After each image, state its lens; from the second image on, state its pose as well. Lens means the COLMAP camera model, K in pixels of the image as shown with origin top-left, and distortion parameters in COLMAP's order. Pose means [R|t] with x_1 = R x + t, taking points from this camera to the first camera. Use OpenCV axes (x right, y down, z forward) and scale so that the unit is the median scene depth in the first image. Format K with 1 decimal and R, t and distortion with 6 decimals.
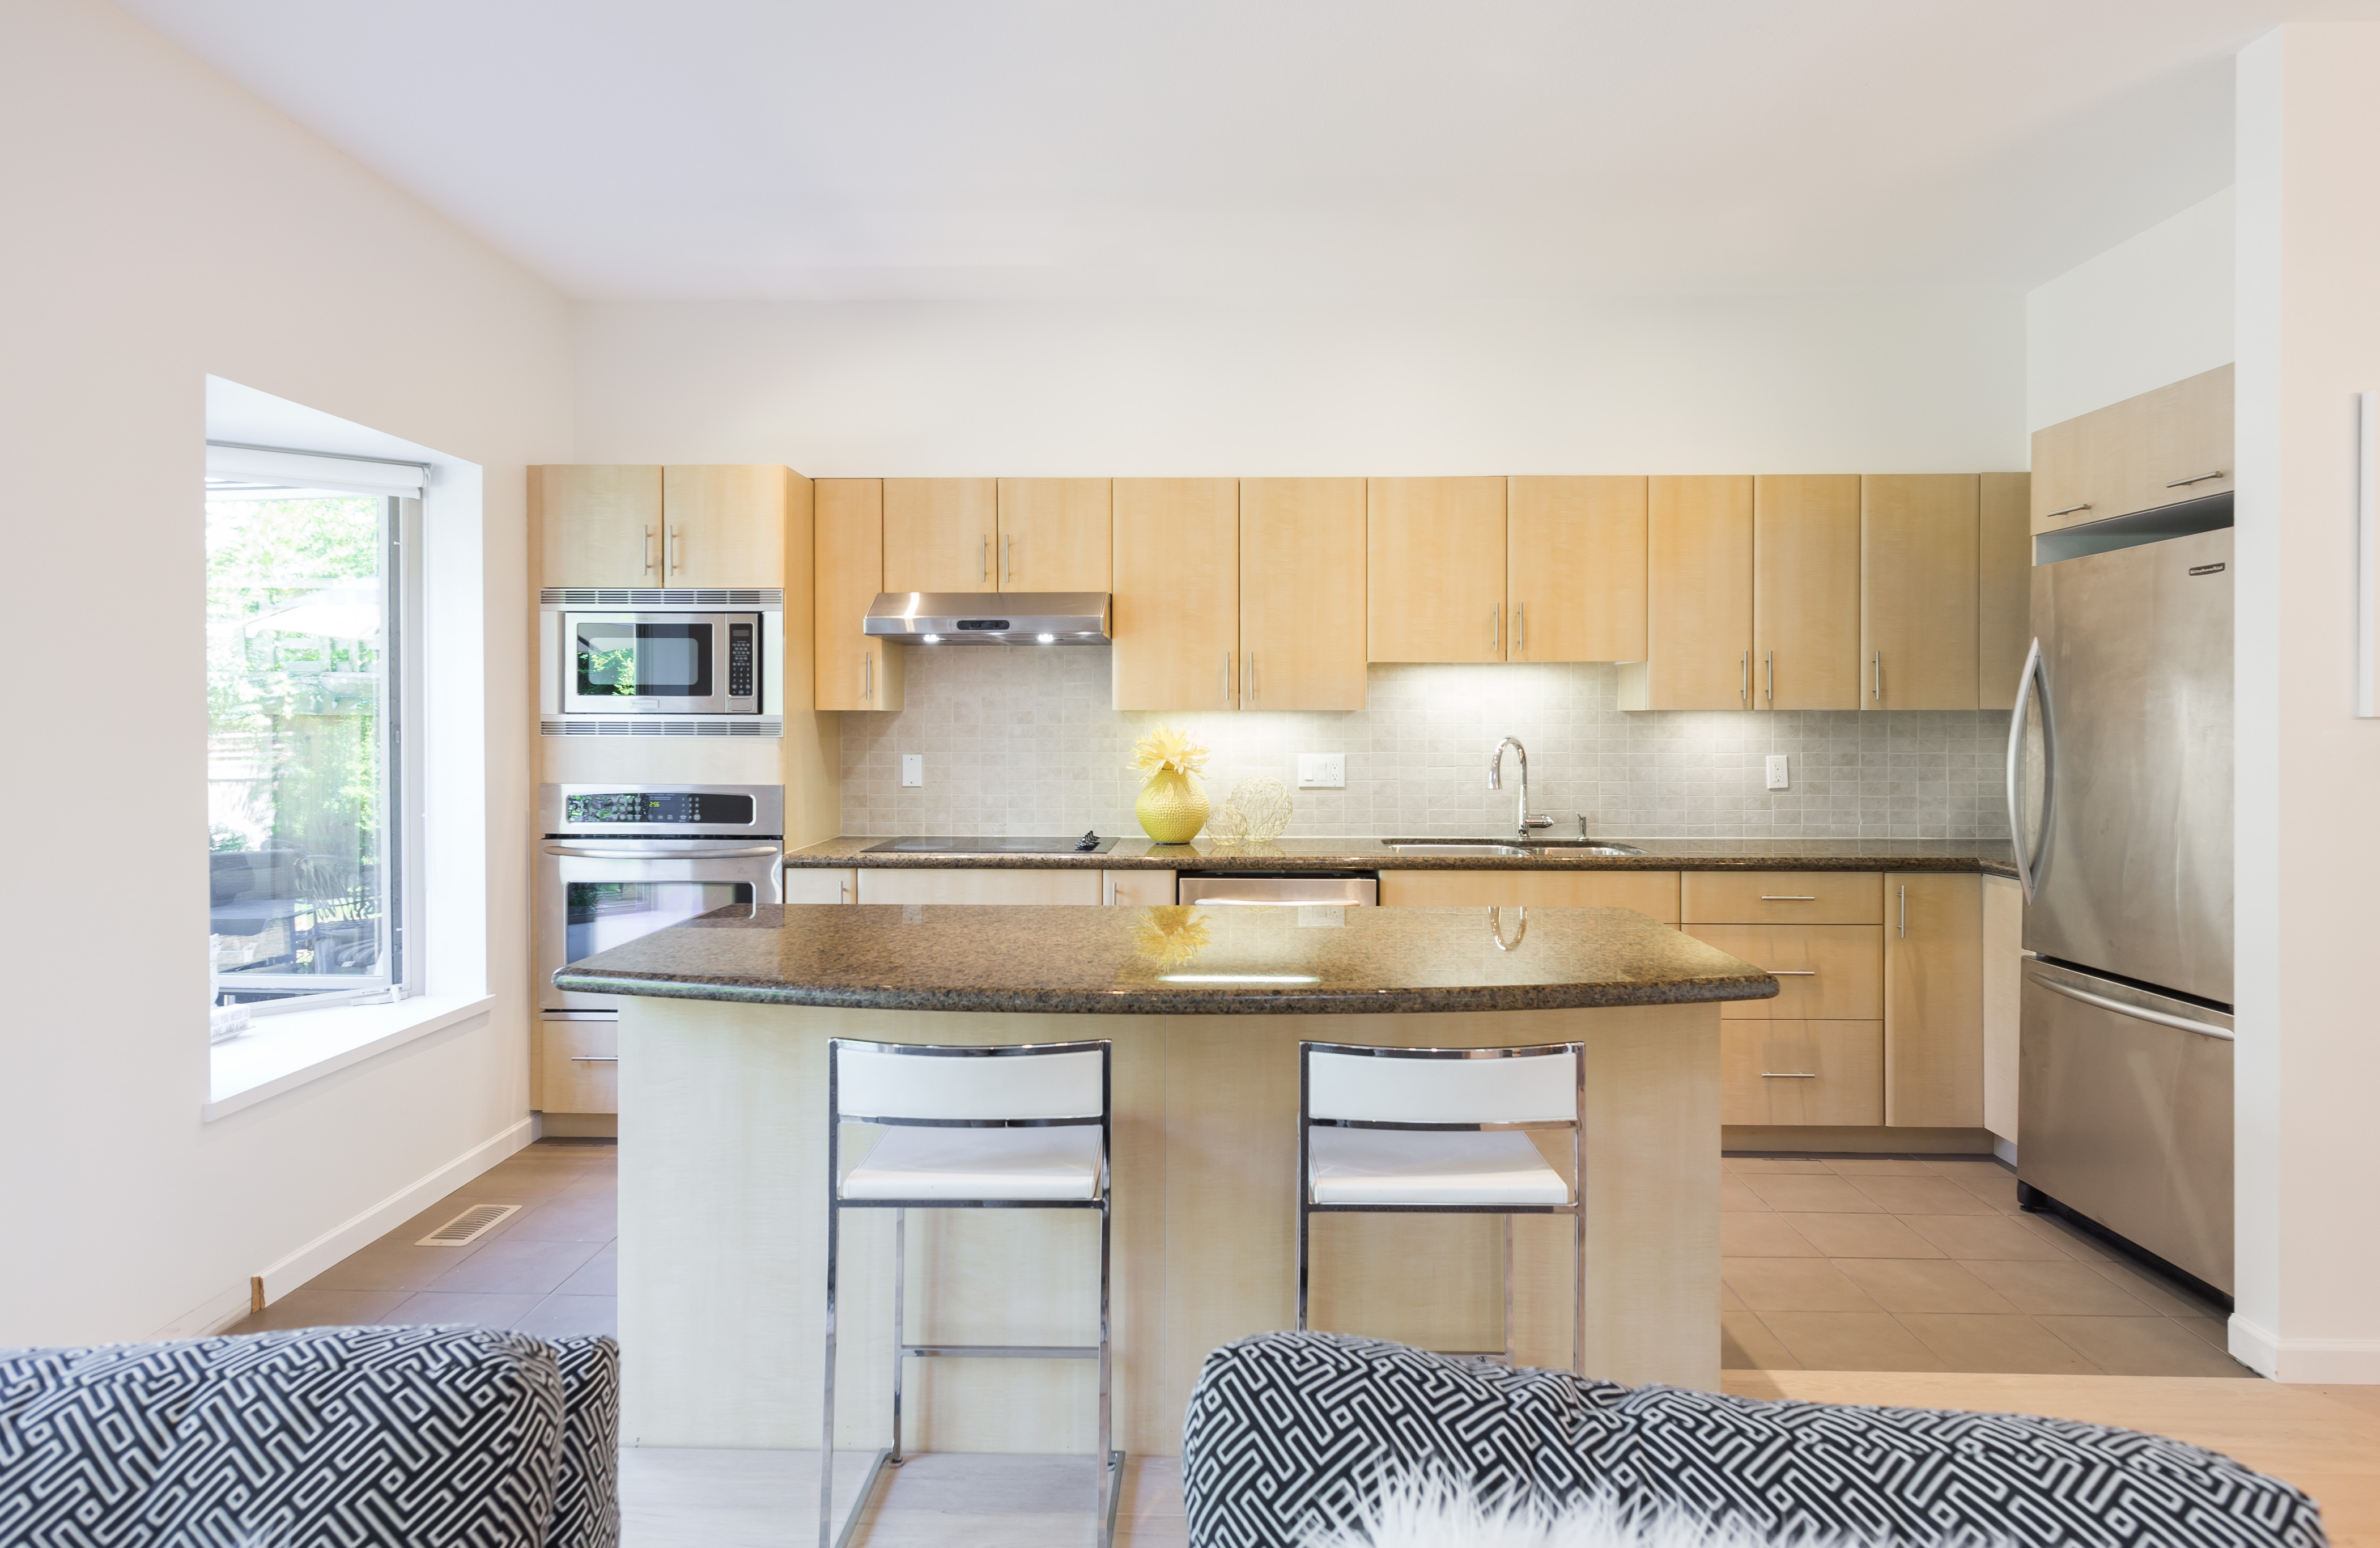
lens RADIAL K [[1299.9, 0, 1160.3], [0, 1299.9, 734.1], [0, 0, 1]] dist [0.000789, -0.000302]
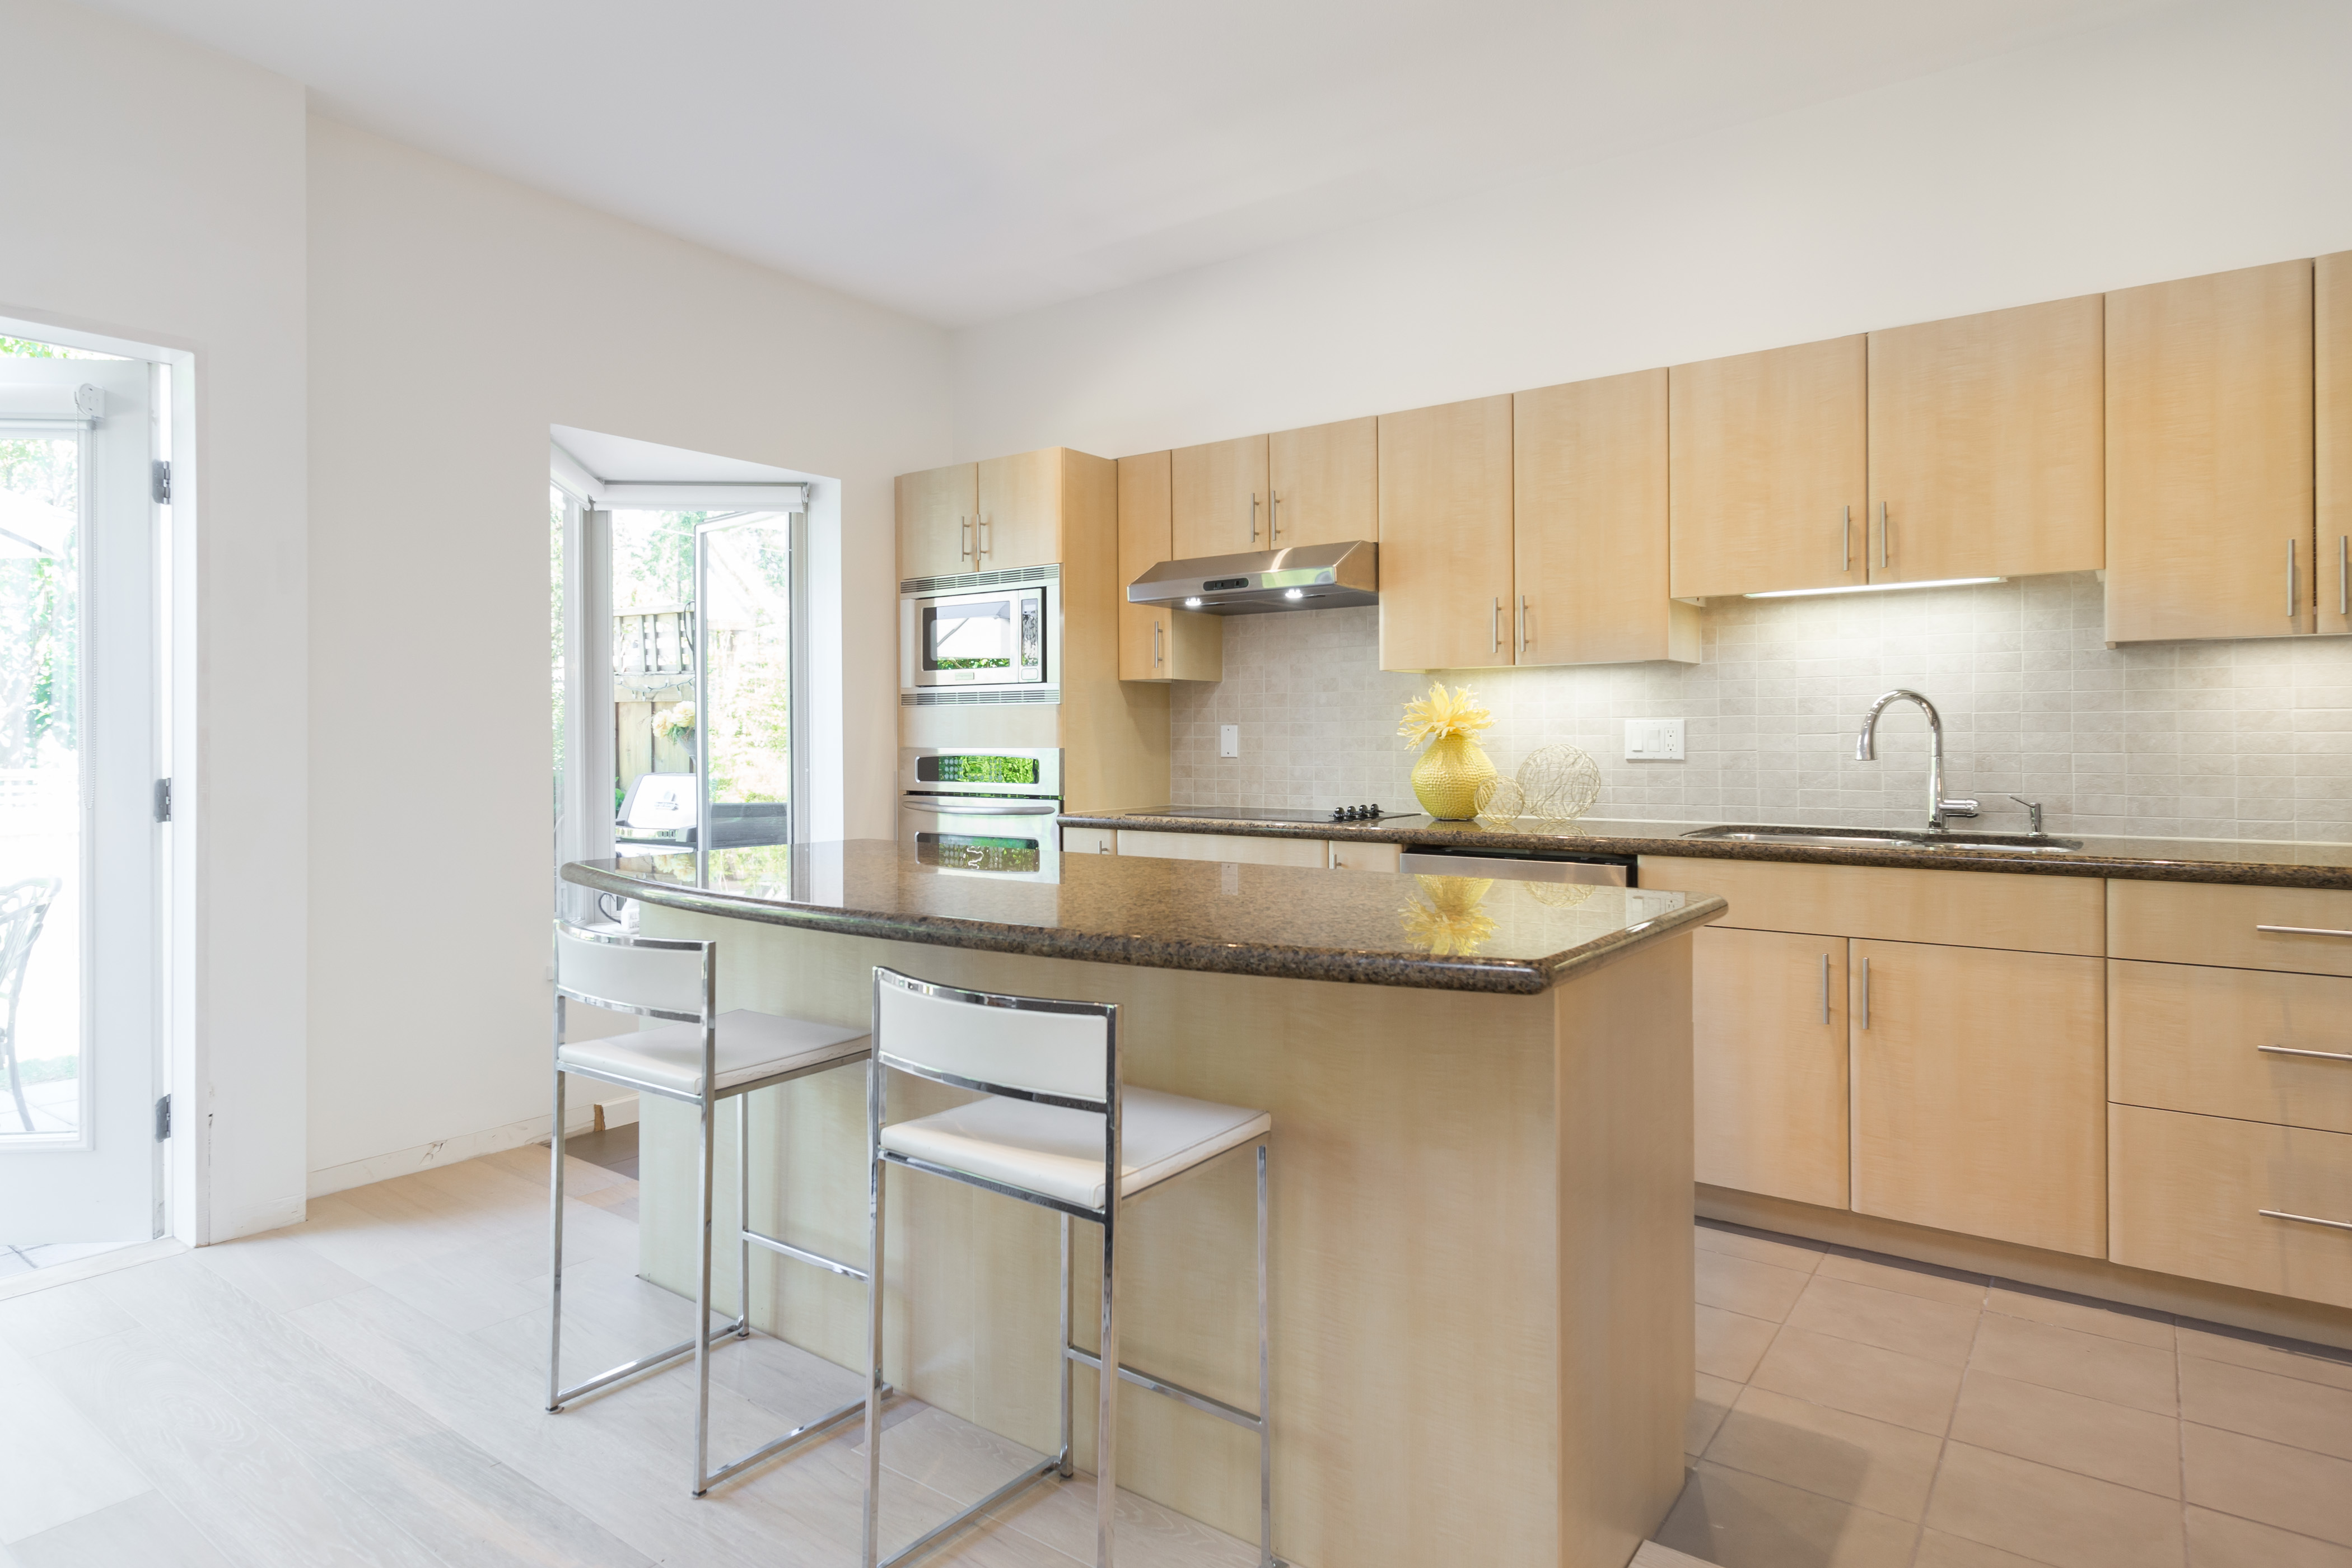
lens RADIAL K [[1282.5, 0, 1143.9], [0, 1282.5, 743.7], [0, 0, 1]] dist [0.000333, 0.000915]
pose [[0.817941, -0.001101, -0.575300, 0.347116], [-0.002962, 0.999977, -0.006126, 0.039281], [0.575294, 0.006715, 0.817919, 0.172978]]
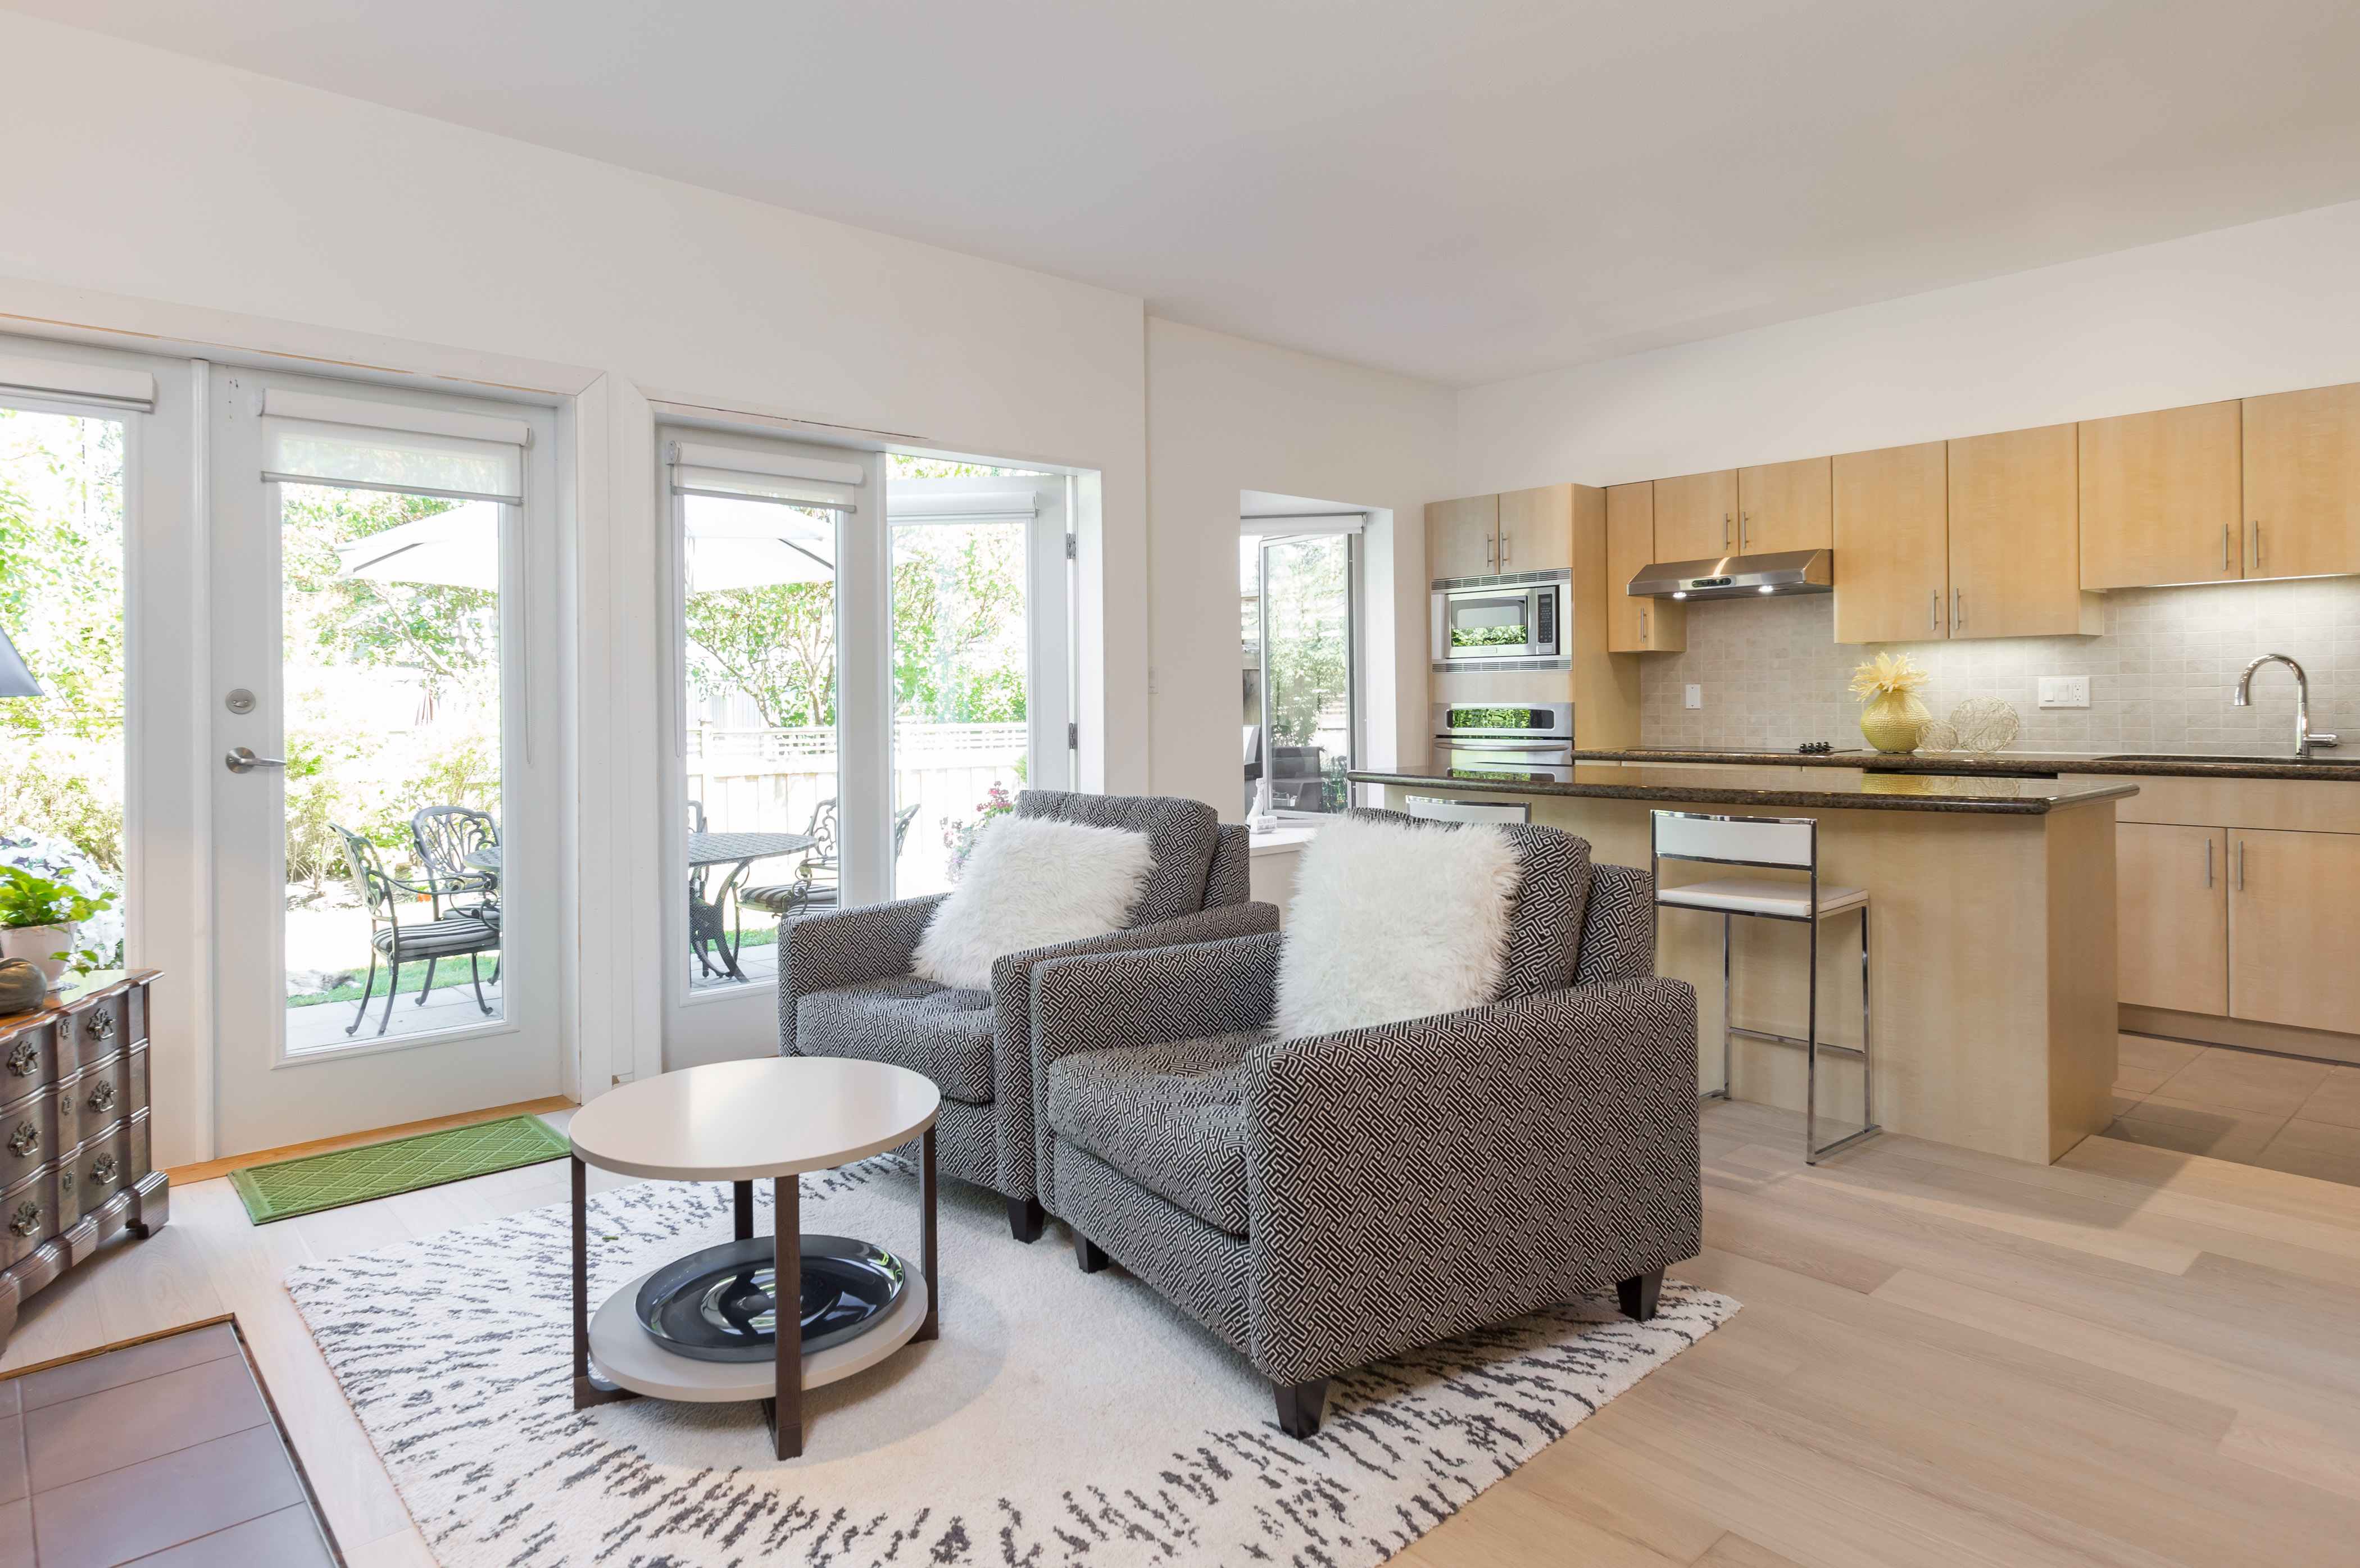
lens RADIAL K [[1301.9, 0, 1136.6], [0, 1301.9, 709.9], [0, 0, 1]] dist [0.000709, -0.000287]
pose [[0.682144, -0.002756, -0.731213, 0.419728], [0.002756, 0.999995, -0.001198, 0.045172], [0.731213, -0.001198, 0.682148, -0.333697]]
